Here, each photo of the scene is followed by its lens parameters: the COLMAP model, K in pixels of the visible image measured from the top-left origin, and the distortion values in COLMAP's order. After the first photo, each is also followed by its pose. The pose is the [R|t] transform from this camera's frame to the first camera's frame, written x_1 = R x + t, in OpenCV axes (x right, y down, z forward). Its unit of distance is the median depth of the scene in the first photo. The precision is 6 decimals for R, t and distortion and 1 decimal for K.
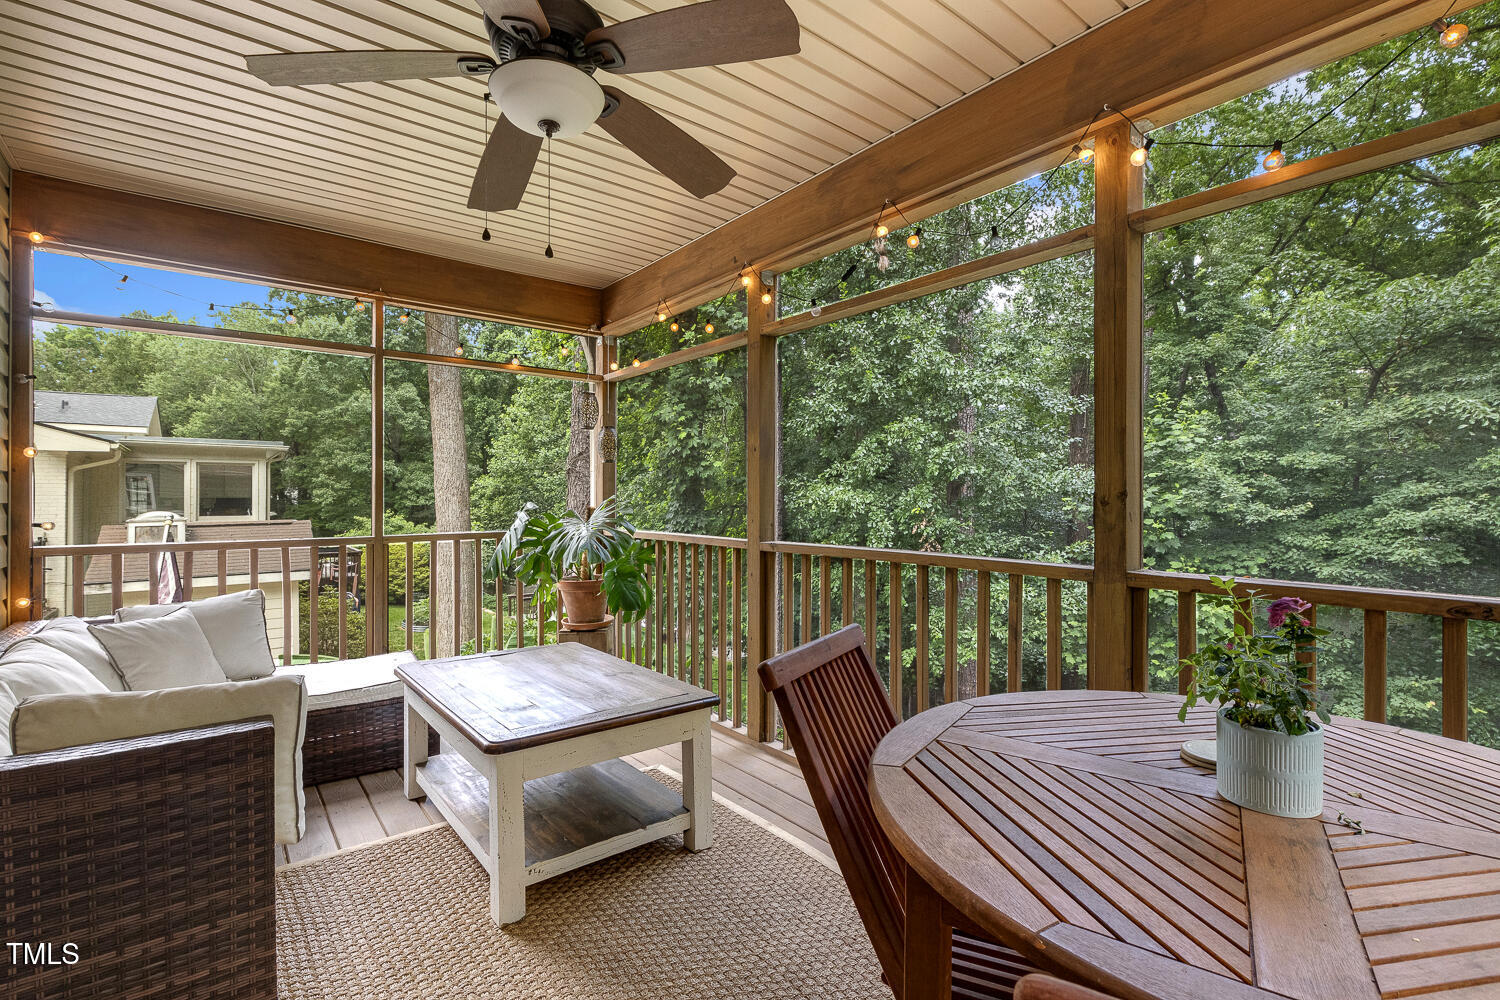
lens RADIAL K [[686.5, 0, 746.0], [0, 686.5, 502.4], [0, 0, 1]] dist [-0.013202, -0.000454]
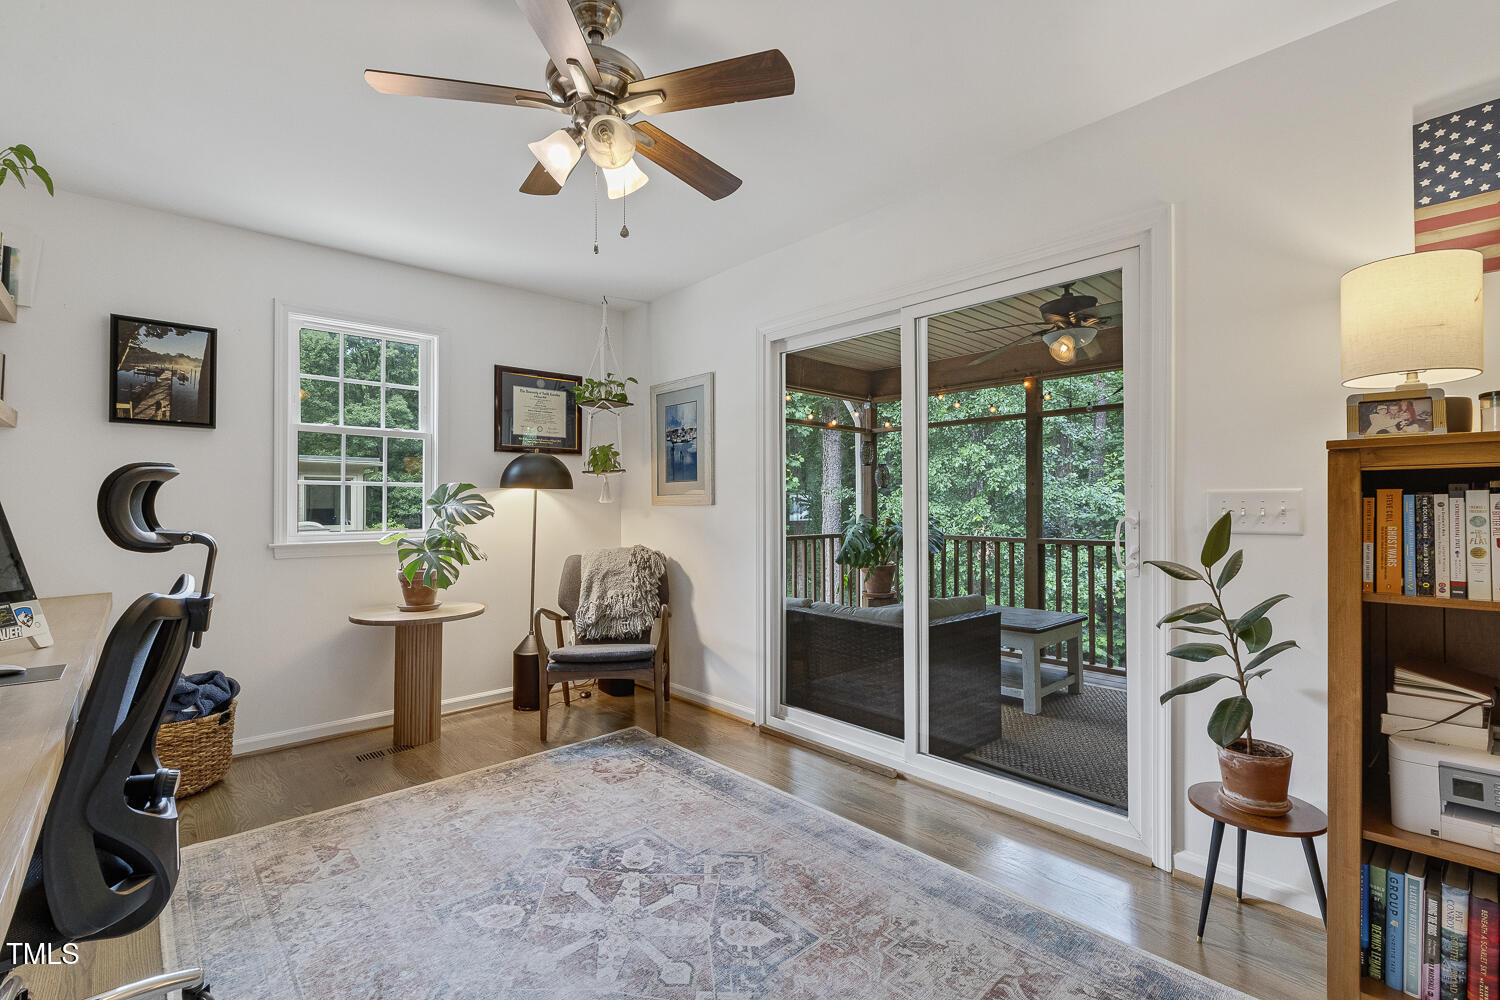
lens RADIAL K [[665.3, 0, 742.8], [0, 665.3, 496.6], [0, 0, 1]] dist [-0.001459, -0.000129]
pose [[0.997611, -0.001946, 0.069052, -0.213747], [0.003371, 0.999784, -0.020520, -0.003748], [-0.068997, 0.020704, 0.997402, -0.156637]]
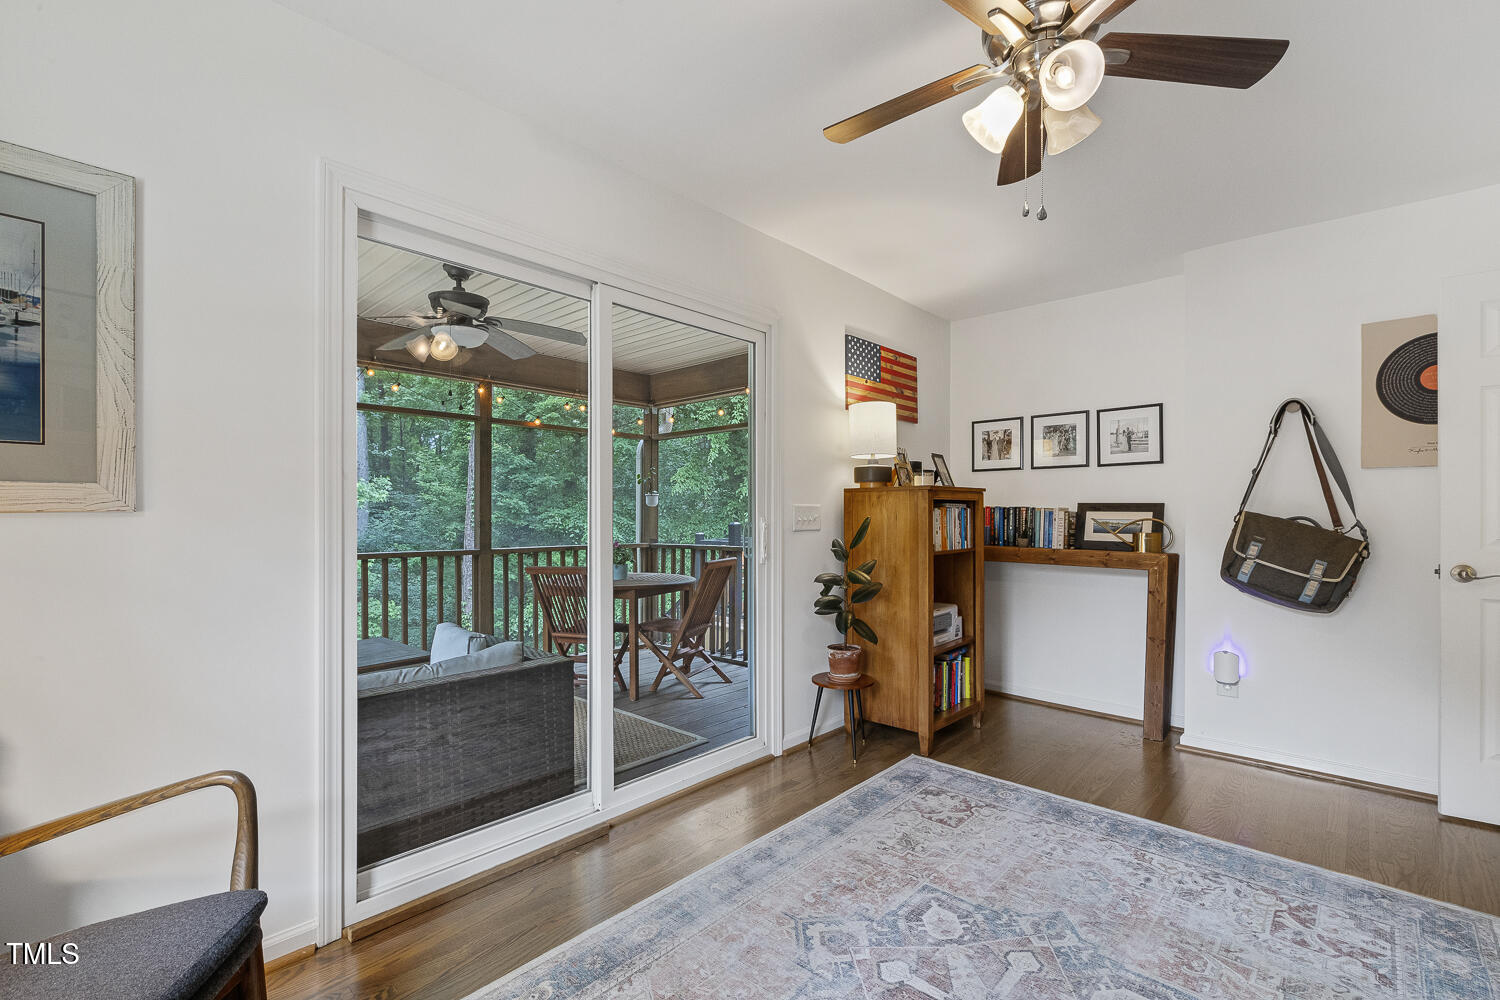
lens RADIAL K [[672.9, 0, 750.5], [0, 672.9, 511.4], [0, 0, 1]] dist [-0.002026, -0.000254]
pose [[-0.168042, 0.001242, 0.985779, -0.352715], [0.007279, 0.999974, -0.000020, -0.005762], [-0.985753, 0.007172, -0.168047, 0.067266]]
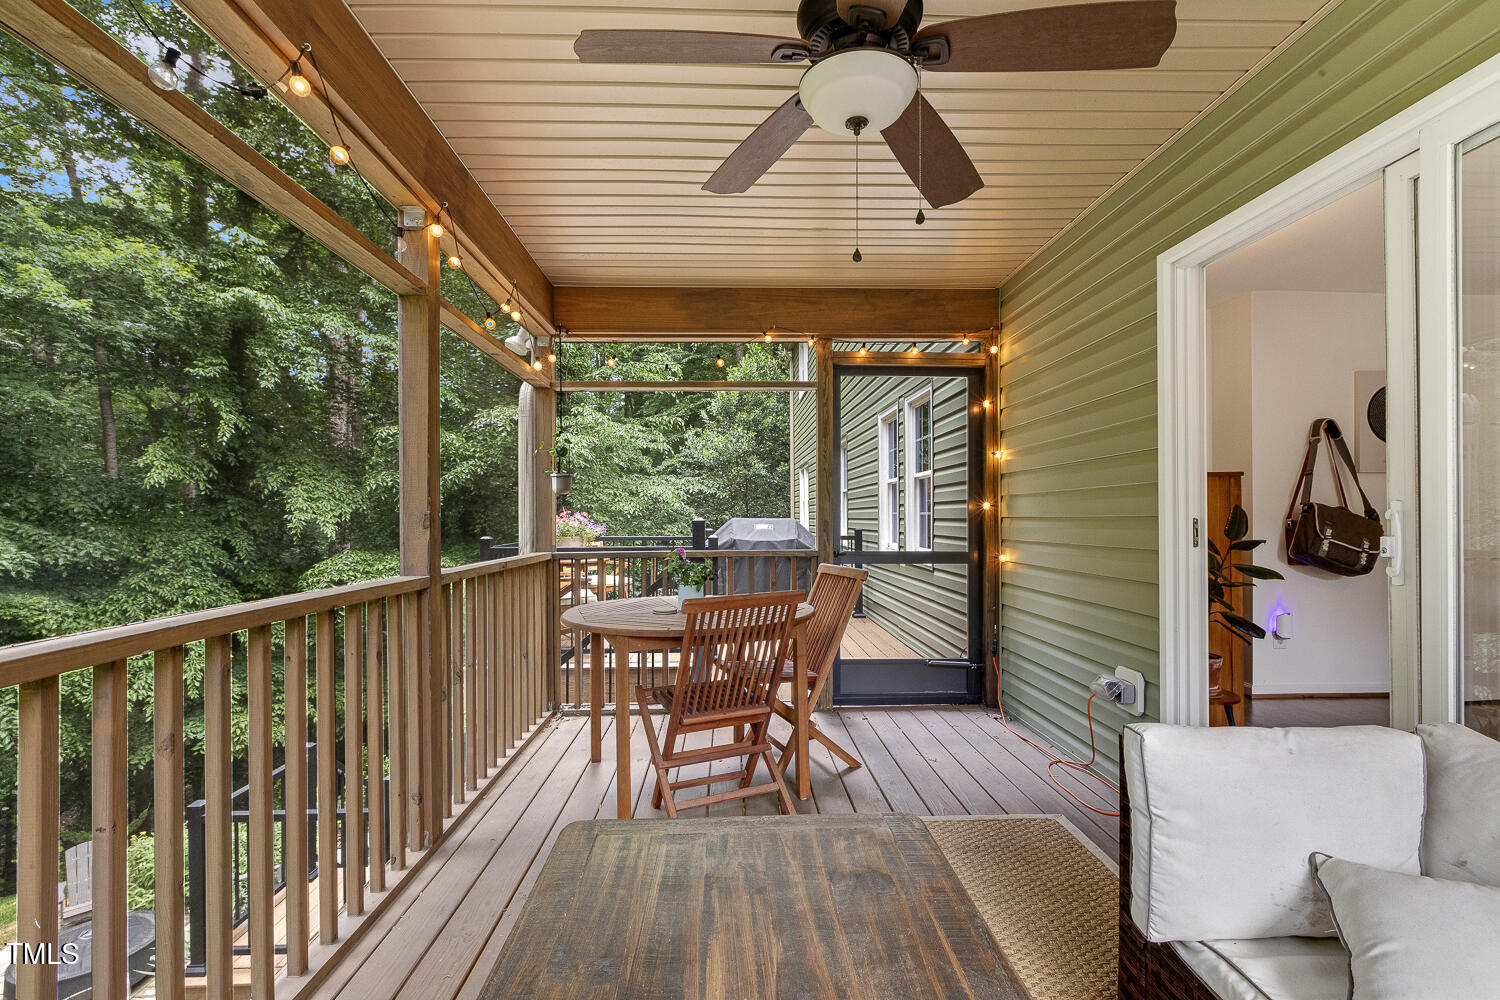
lens RADIAL K [[658.4, 0, 750.0], [0, 658.4, 500.0], [0, 0, 1]] dist [-0.002773, -0.000122]
pose [[-0.807575, 0.013765, 0.589604, -0.094043], [0.009549, 0.999902, -0.010264, -0.005009], [-0.589687, -0.002659, -0.807627, 0.268837]]
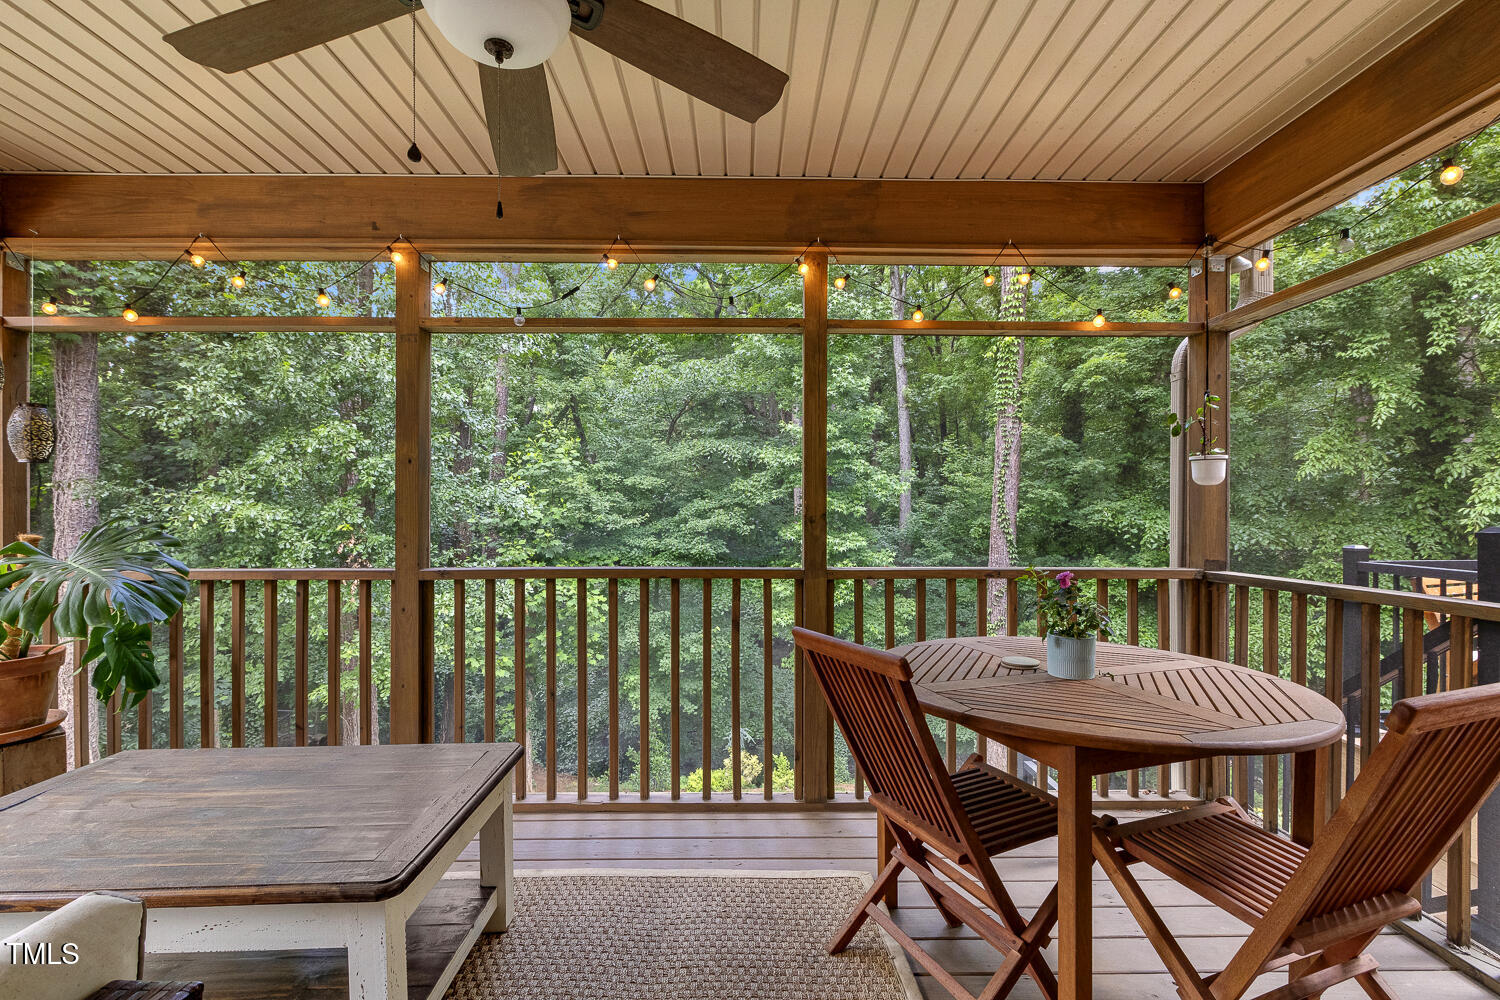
lens RADIAL K [[666.0, 0, 752.8], [0, 666.0, 510.4], [0, 0, 1]] dist [0.000591, -0.000152]
pose [[0.596472, -0.004752, 0.802620, -0.102089], [0.008961, 0.999960, -0.000740, -0.003357], [-0.802584, 0.007633, 0.596491, 0.045591]]
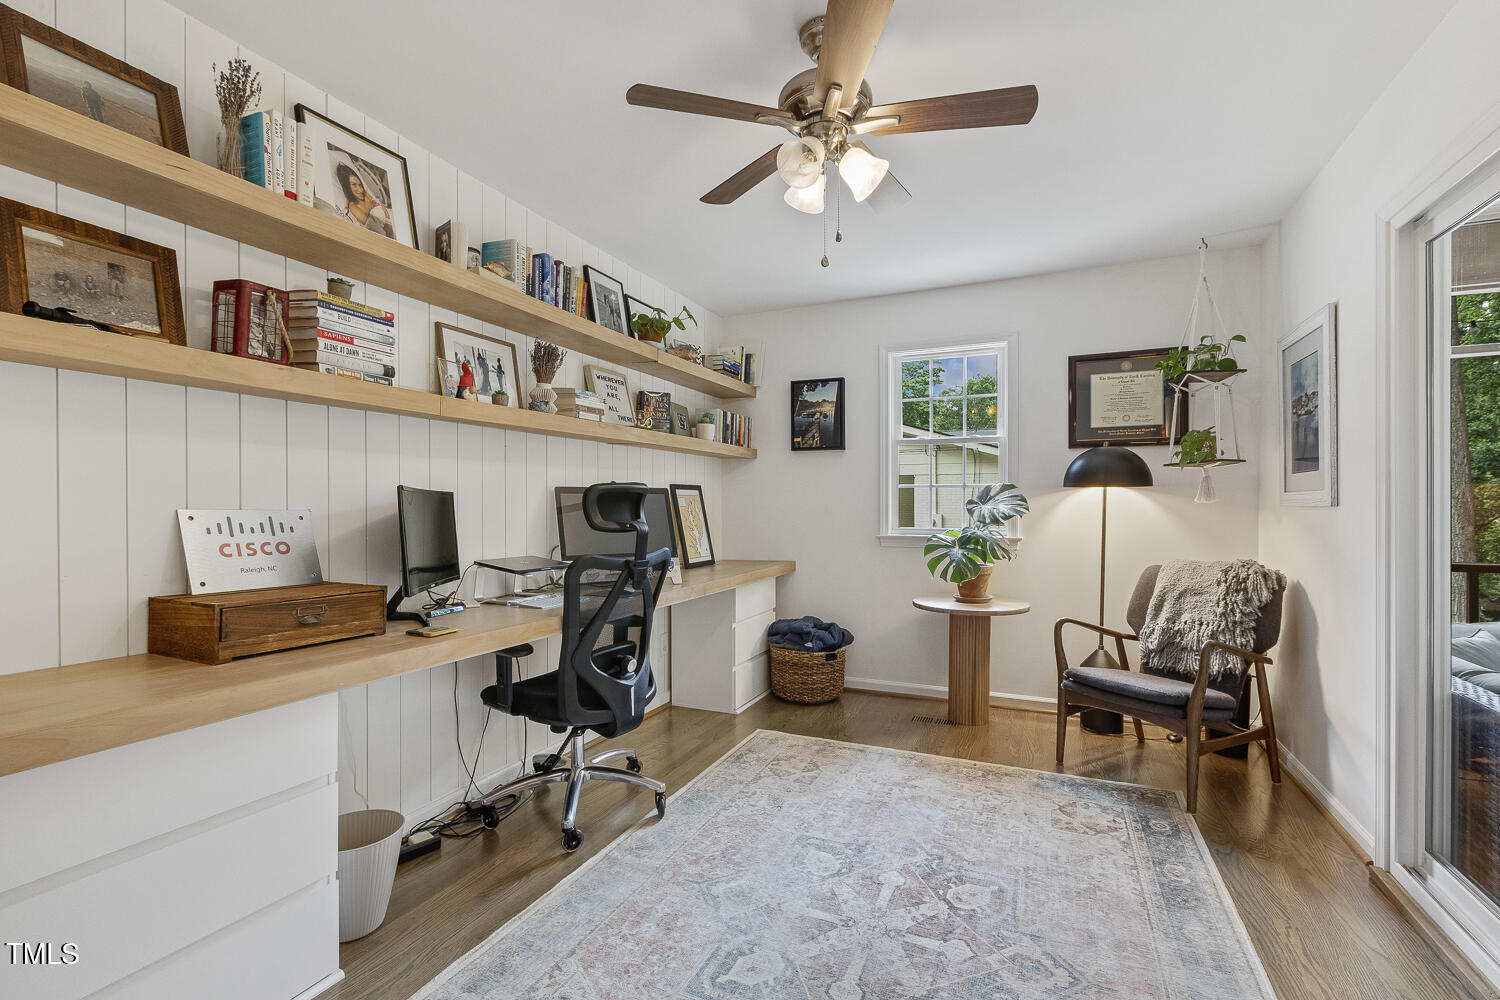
lens RADIAL K [[658.4, 0, 750.0], [0, 658.4, 500.0], [0, 0, 1]] dist [-0.002773, -0.000122]
pose [[0.466832, -0.005705, -0.884327, -0.109600], [-0.007043, 0.999923, -0.010168, -0.004885], [0.884318, 0.010975, 0.466757, -0.095198]]
